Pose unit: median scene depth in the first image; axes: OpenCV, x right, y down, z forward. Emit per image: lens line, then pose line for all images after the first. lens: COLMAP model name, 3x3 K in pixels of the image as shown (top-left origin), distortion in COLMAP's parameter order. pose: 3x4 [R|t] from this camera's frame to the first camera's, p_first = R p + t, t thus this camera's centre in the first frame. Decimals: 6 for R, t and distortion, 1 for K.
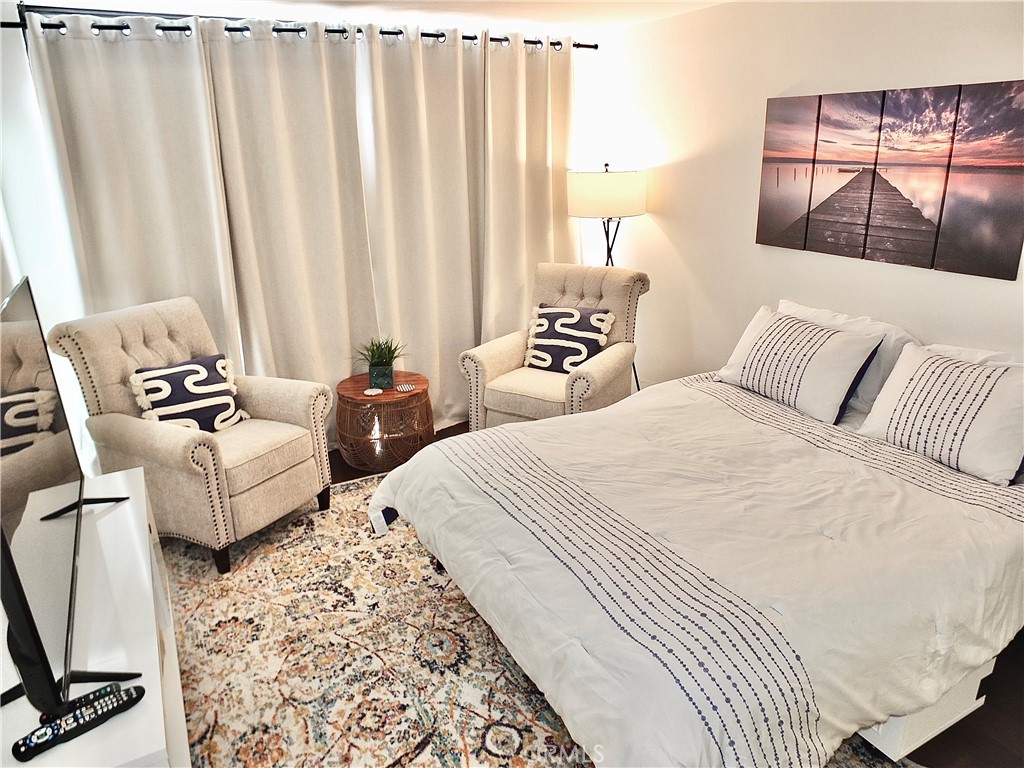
lens RADIAL K [[693.6, 0, 537.1], [0, 693.6, 363.8], [0, 0, 1]] dist [-0.033550, 0.012430]
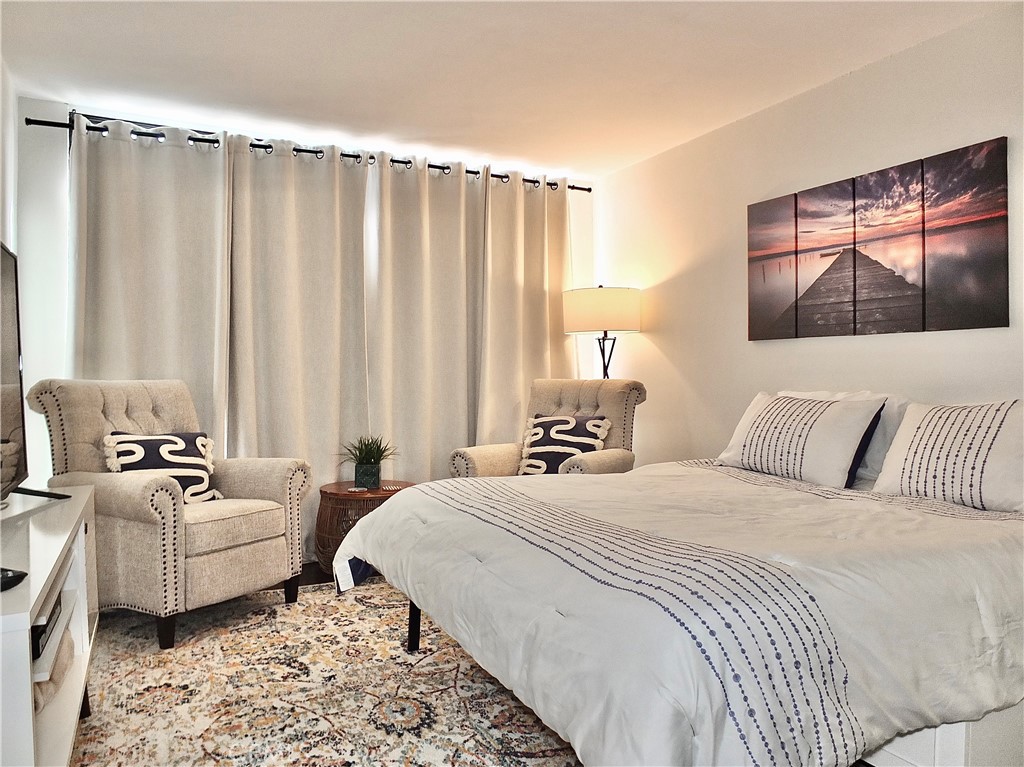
lens RADIAL K [[693.6, 0, 537.4], [0, 693.6, 377.3], [0, 0, 1]] dist [-0.033550, 0.012430]
pose [[0.999875, 0.003571, -0.015433, 0.030438], [-0.008055, 0.953515, -0.301237, 0.220553], [0.013640, 0.301324, 0.953424, 0.062226]]
